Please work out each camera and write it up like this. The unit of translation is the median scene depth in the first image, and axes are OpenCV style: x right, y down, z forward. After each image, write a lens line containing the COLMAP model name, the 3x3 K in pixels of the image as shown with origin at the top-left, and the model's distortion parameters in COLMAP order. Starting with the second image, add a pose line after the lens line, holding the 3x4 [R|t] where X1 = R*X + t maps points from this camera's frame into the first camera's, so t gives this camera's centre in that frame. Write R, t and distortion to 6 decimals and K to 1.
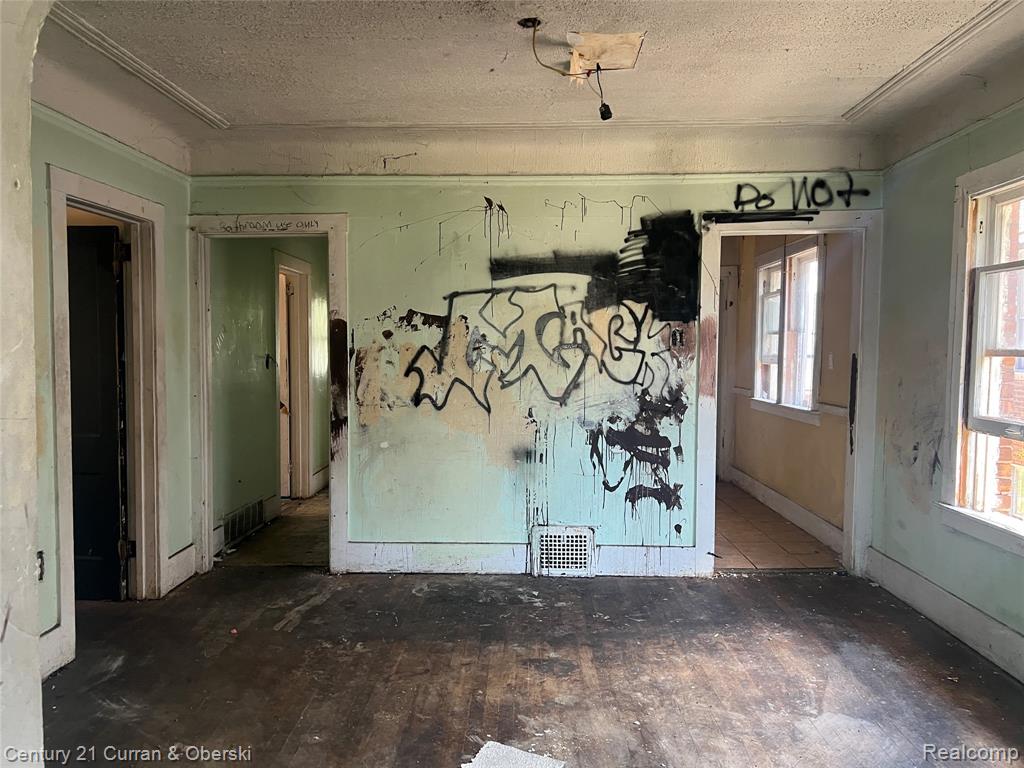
lens RADIAL K [[769.5, 0, 512.0], [0, 769.5, 384.0], [0, 0, 1]] dist [0.009038, -0.003863]
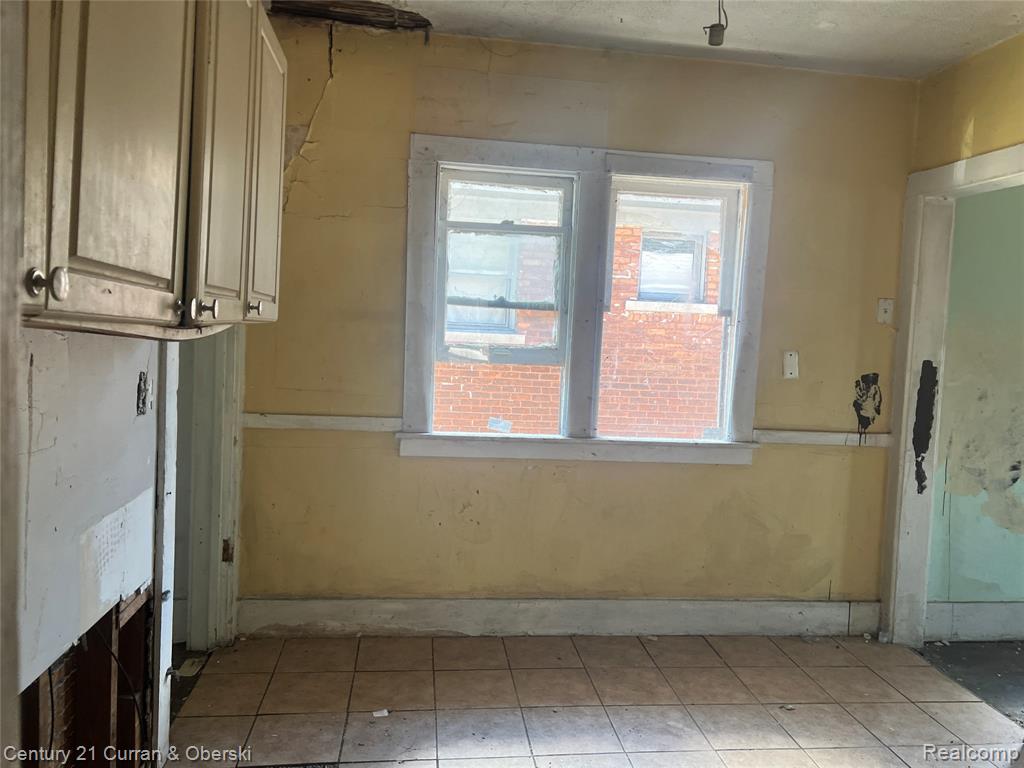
lens RADIAL K [[769.5, 0, 512.0], [0, 769.5, 384.0], [0, 0, 1]] dist [0.009038, -0.003863]
pose [[-0.156469, -0.109344, 0.981612, -0.279468], [-0.017956, 0.994004, 0.107862, -0.109460], [-0.987520, -0.000749, -0.157495, 1.883140]]
